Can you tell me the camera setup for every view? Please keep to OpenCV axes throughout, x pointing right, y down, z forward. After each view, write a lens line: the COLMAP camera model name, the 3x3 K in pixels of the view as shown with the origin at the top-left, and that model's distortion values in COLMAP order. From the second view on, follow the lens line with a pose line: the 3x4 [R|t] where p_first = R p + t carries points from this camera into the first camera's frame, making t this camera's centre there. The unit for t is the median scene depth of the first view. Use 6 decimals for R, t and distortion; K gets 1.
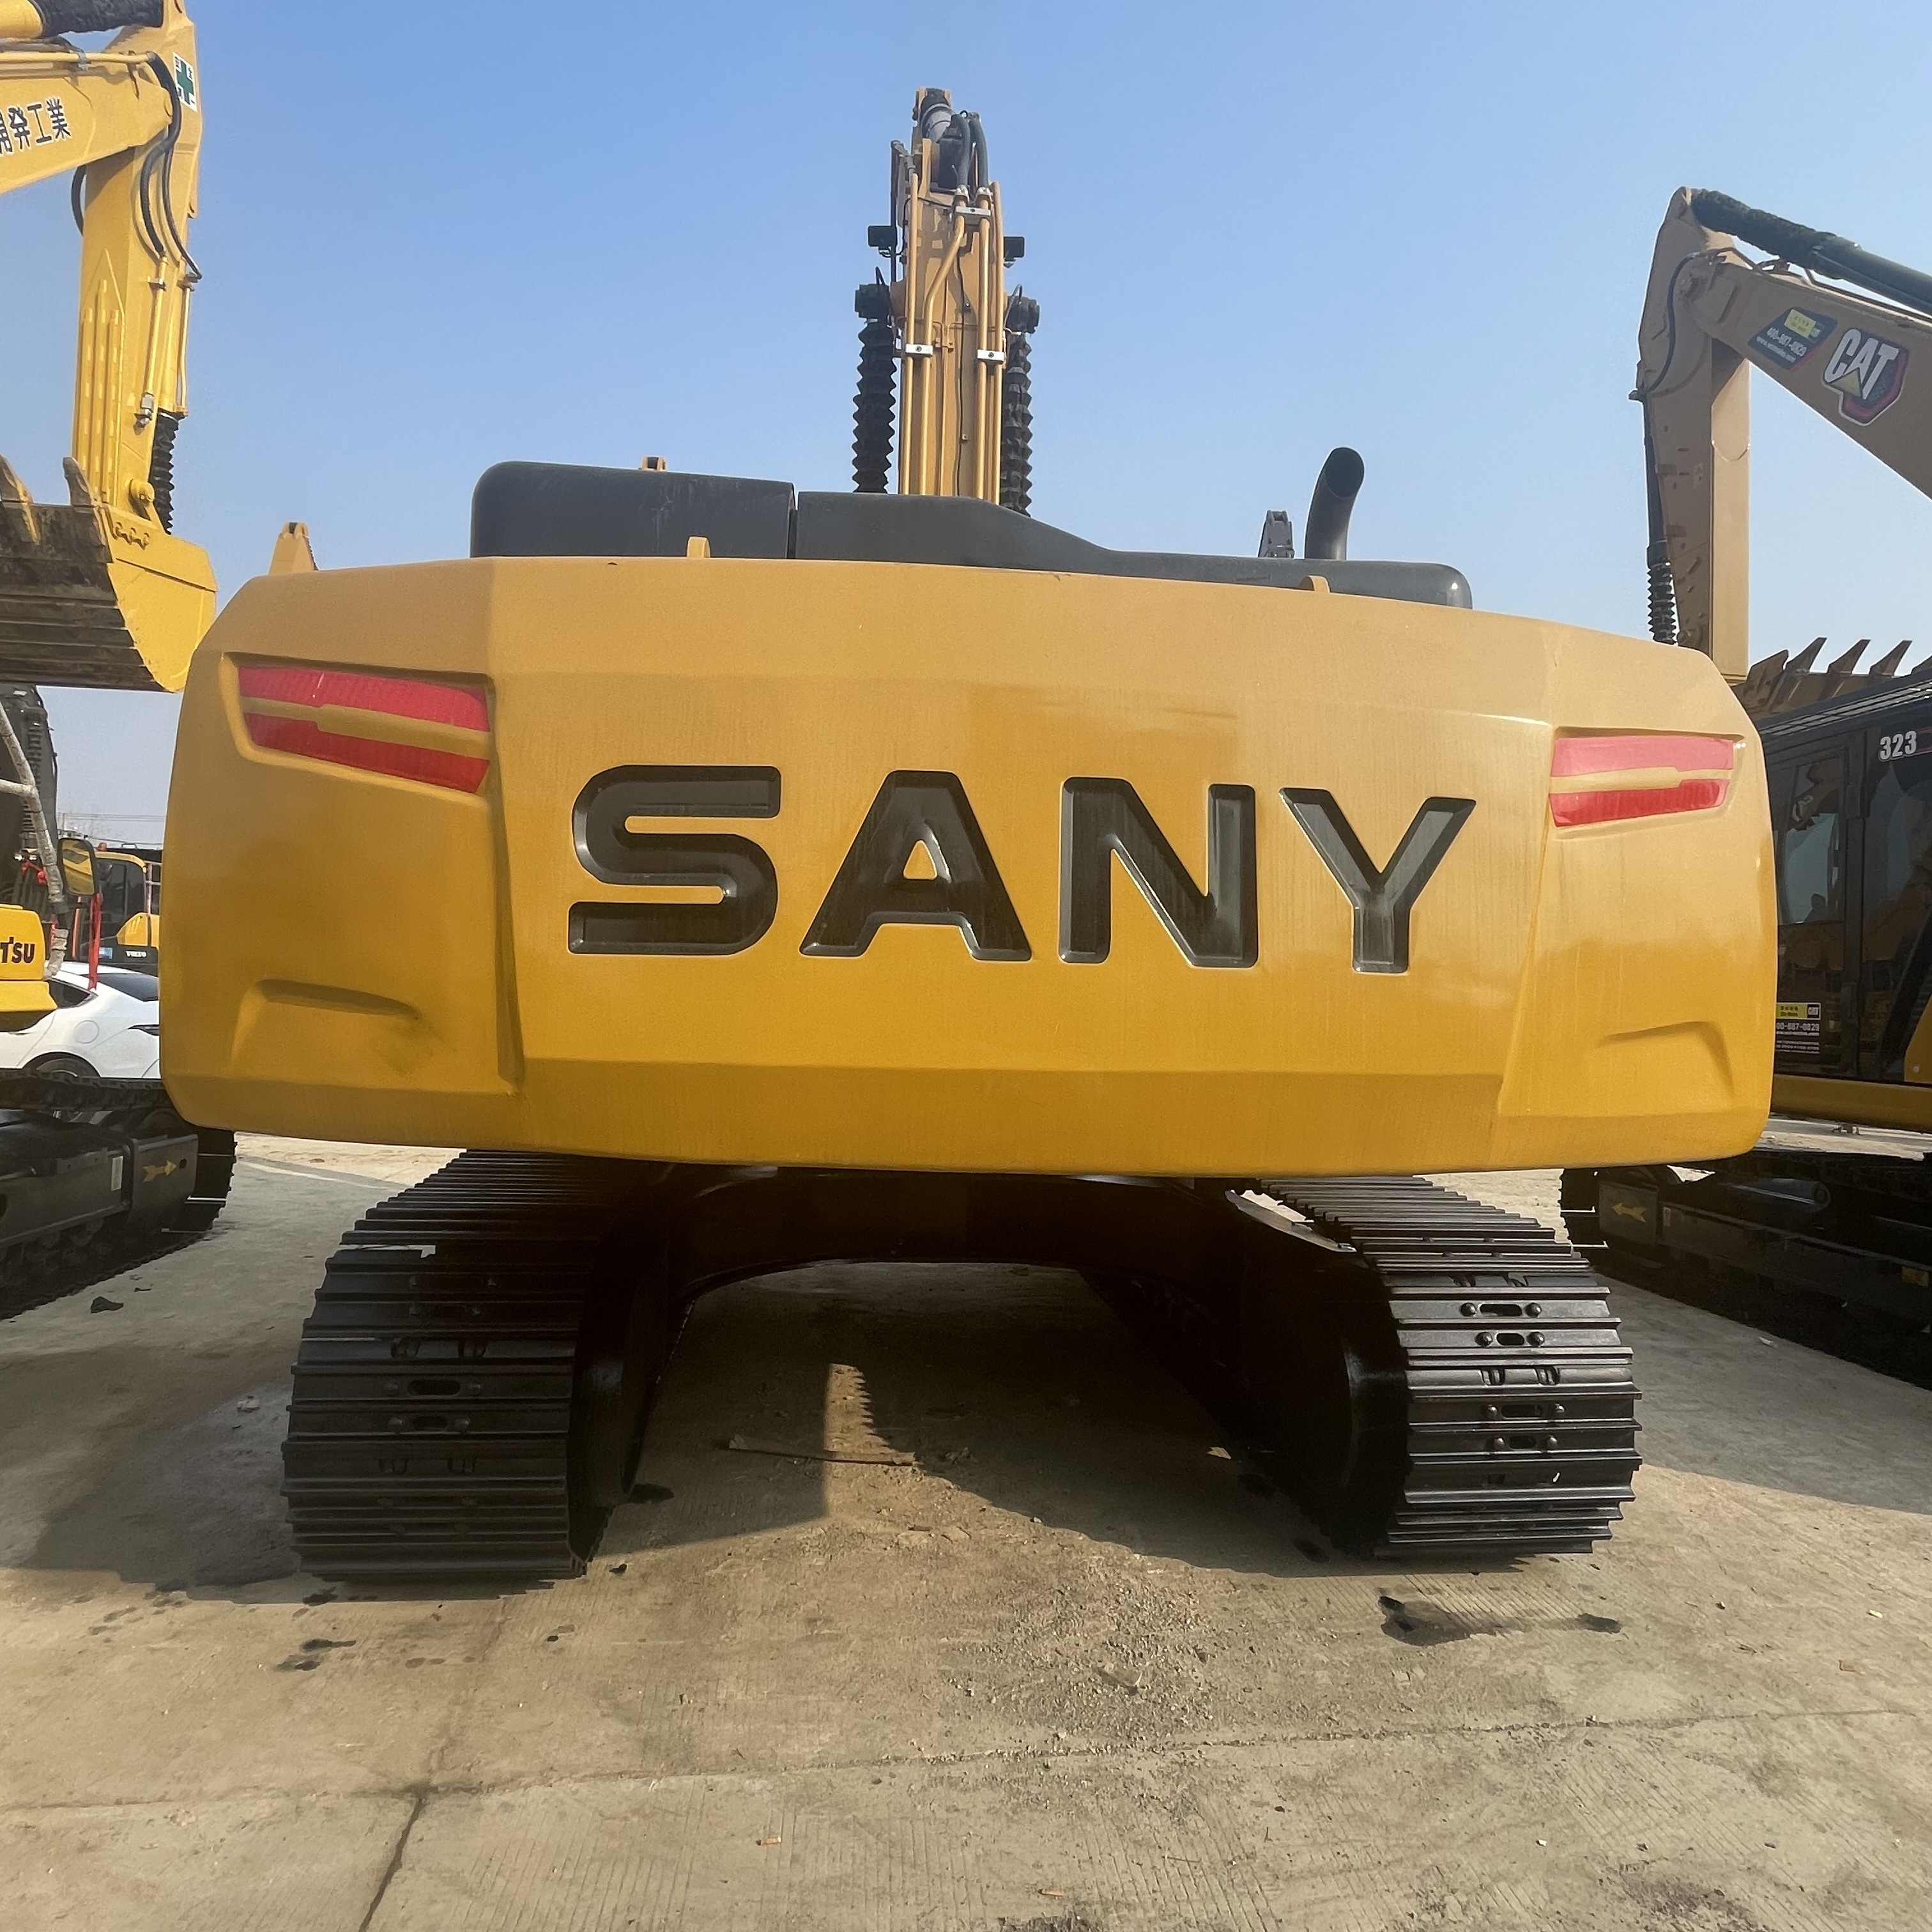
lens RADIAL K [[1202.8, 0, 966.0], [0, 1202.8, 966.0], [0, 0, 1]] dist [-0.004873, 0.004444]
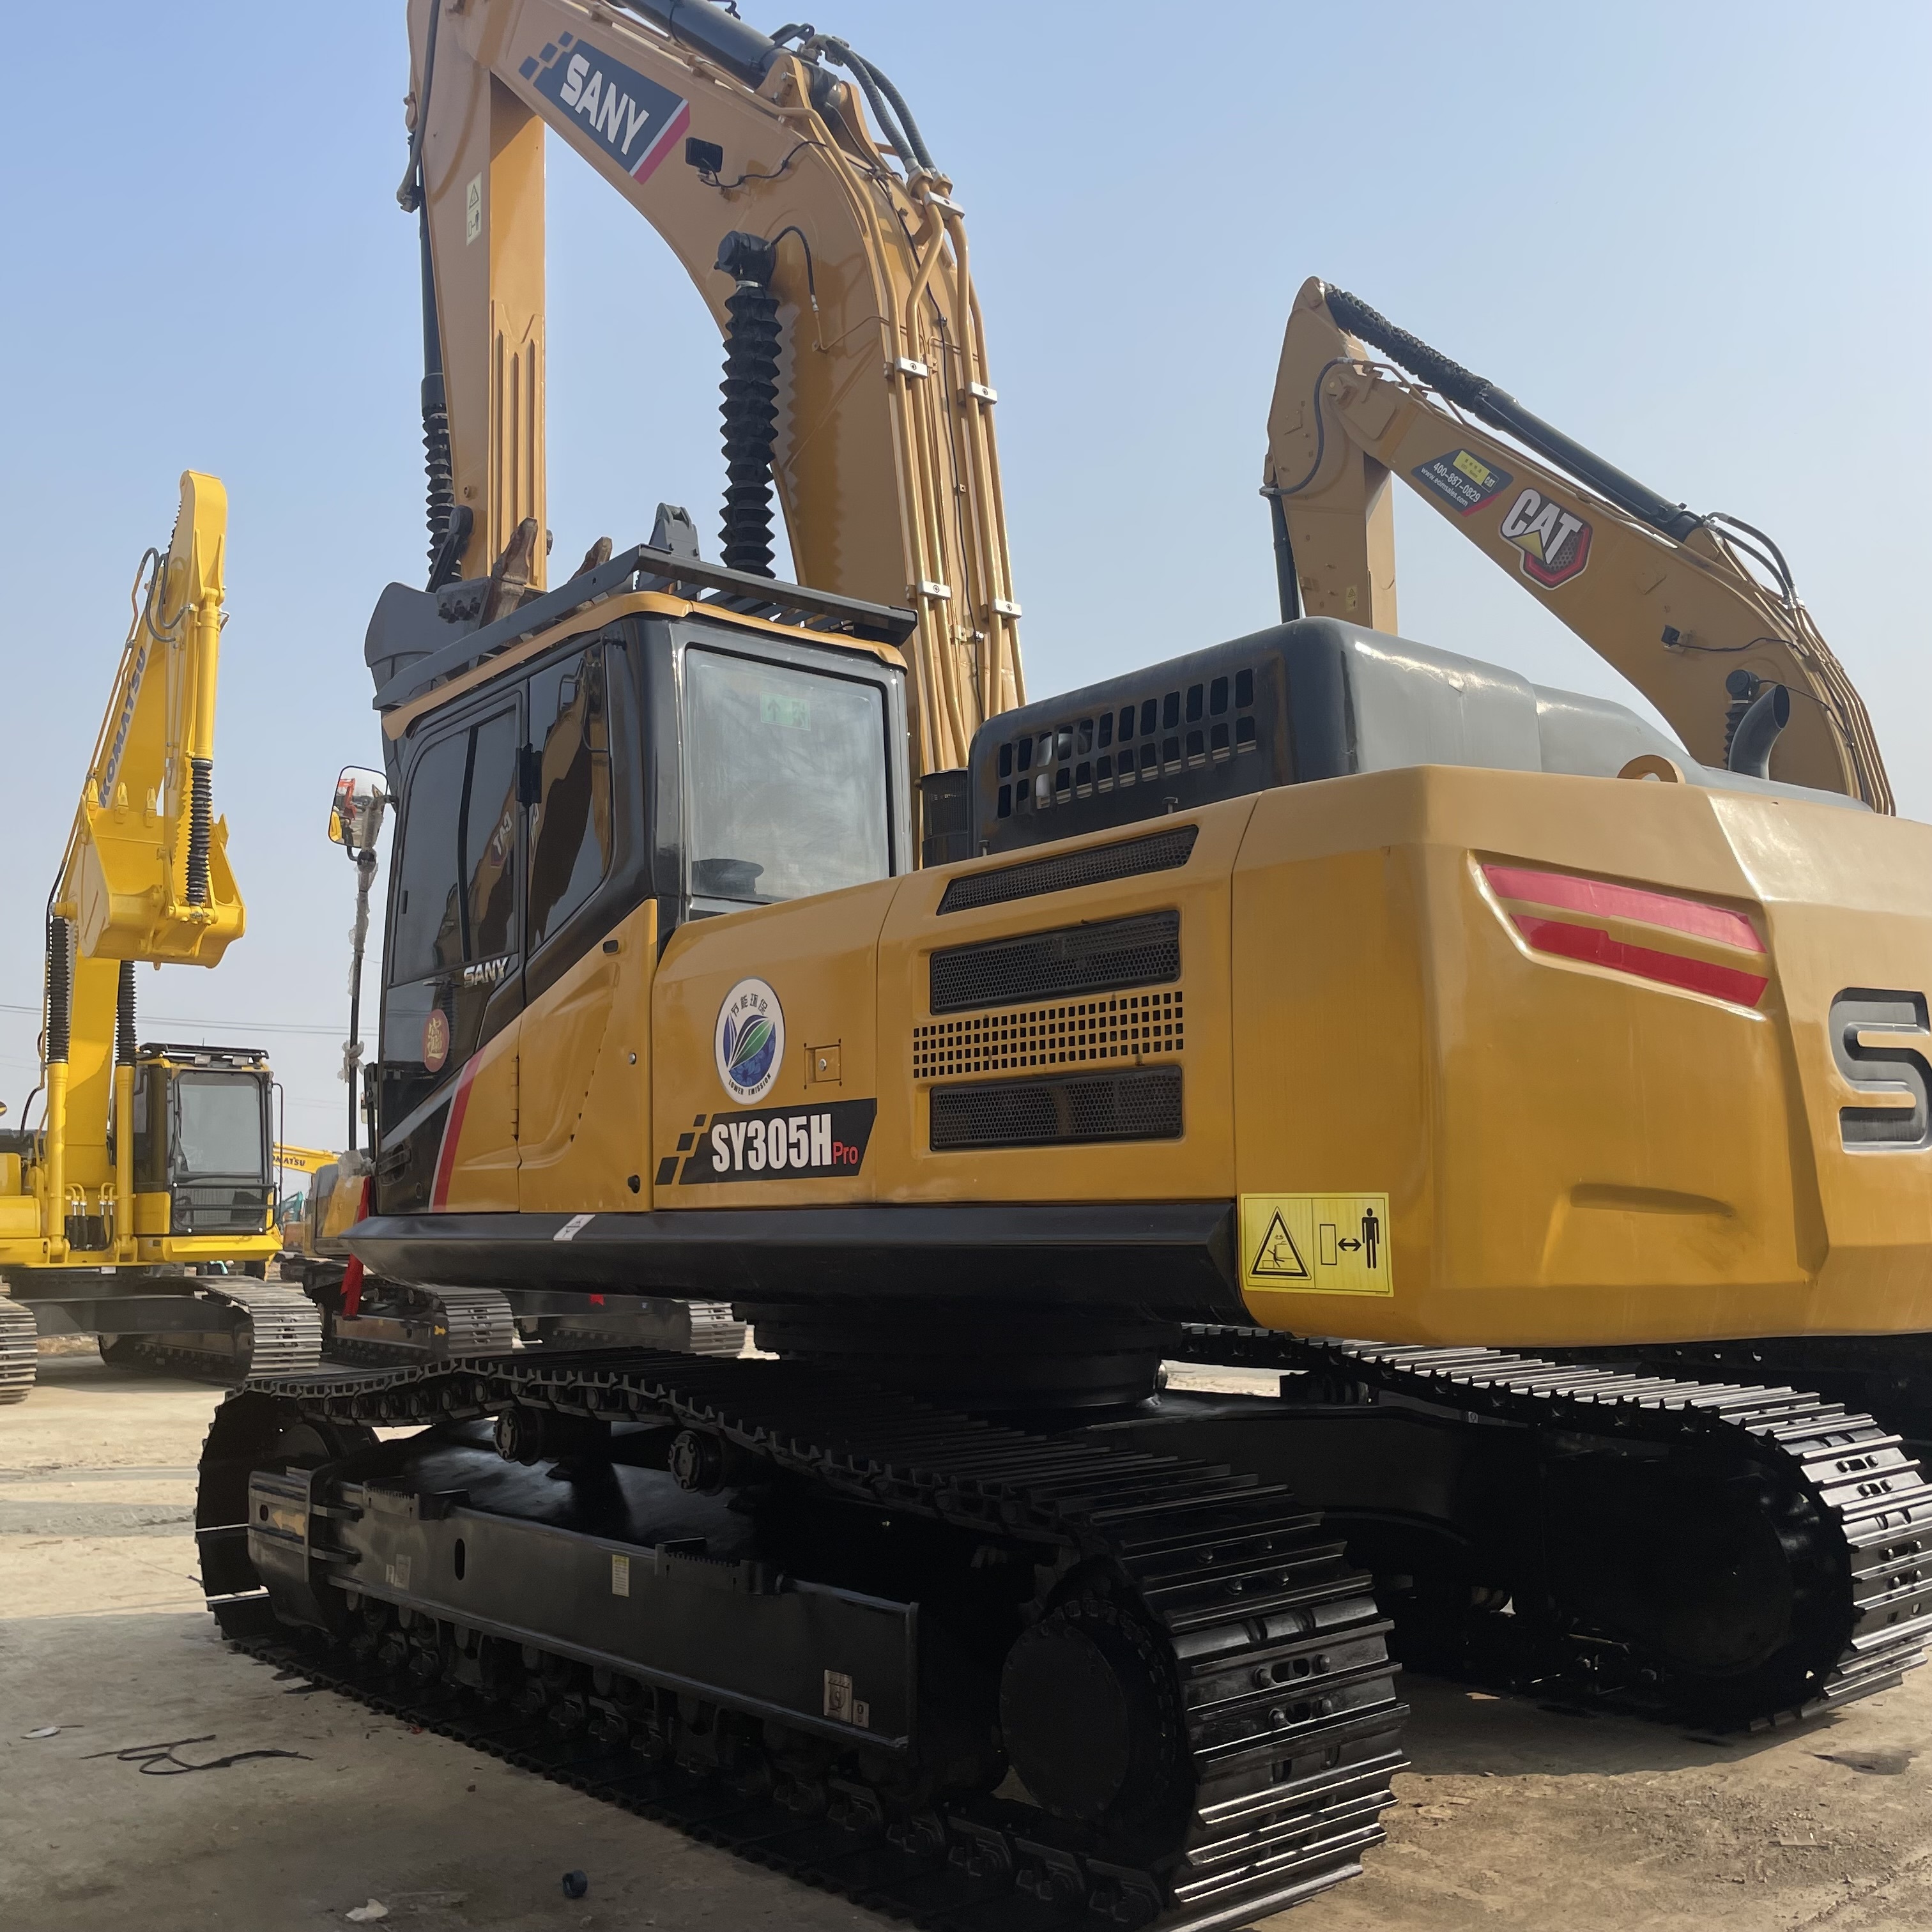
lens RADIAL K [[1931.3, 0, 967.2], [0, 1931.3, 997.6], [0, 0, 1]] dist [0.059931, -0.076527]
pose [[0.825689, 0.021765, 0.563705, -1.227892], [0.024929, 0.996871, -0.075006, -0.022773], [-0.563574, 0.075984, 0.822564, -0.032191]]
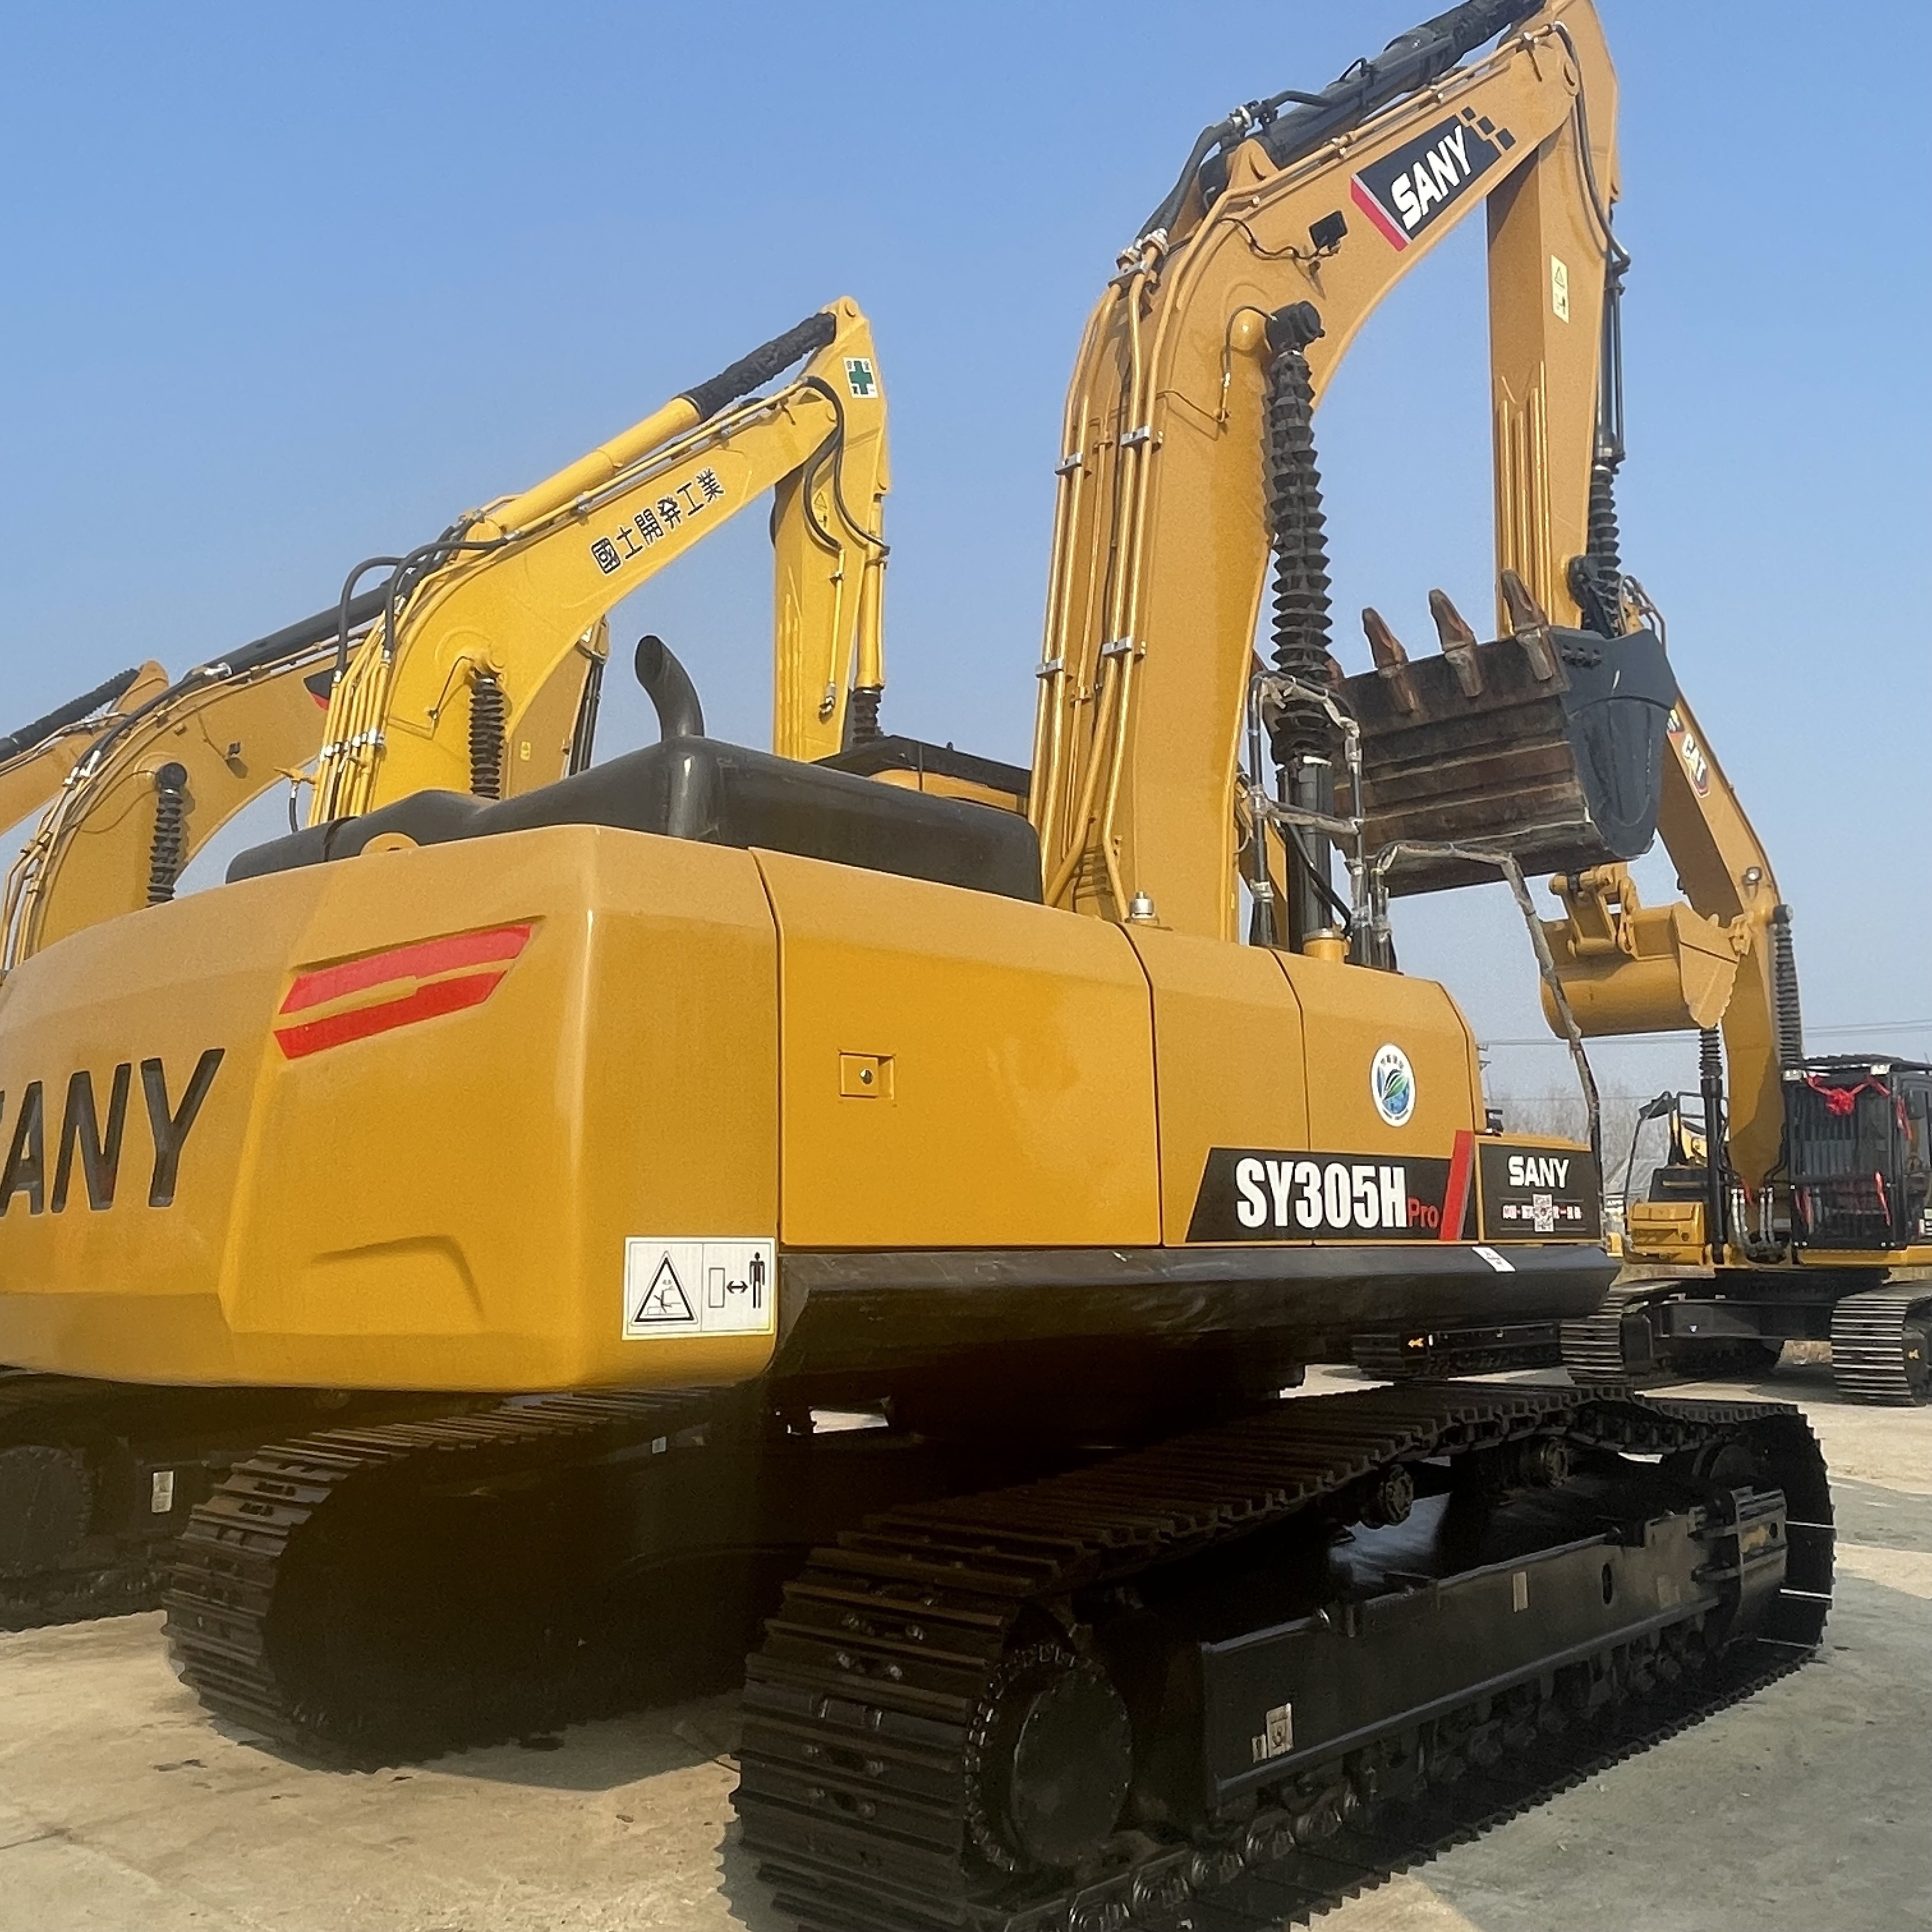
lens RADIAL K [[1806.9, 0, 969.5], [0, 1806.9, 997.4], [0, 0, 1]] dist [0.010628, -0.015840]
pose [[0.655066, -0.137559, -0.742945, 1.380587], [0.041013, 0.988312, -0.146827, 0.060098], [0.754458, 0.065711, 0.653051, 0.262325]]
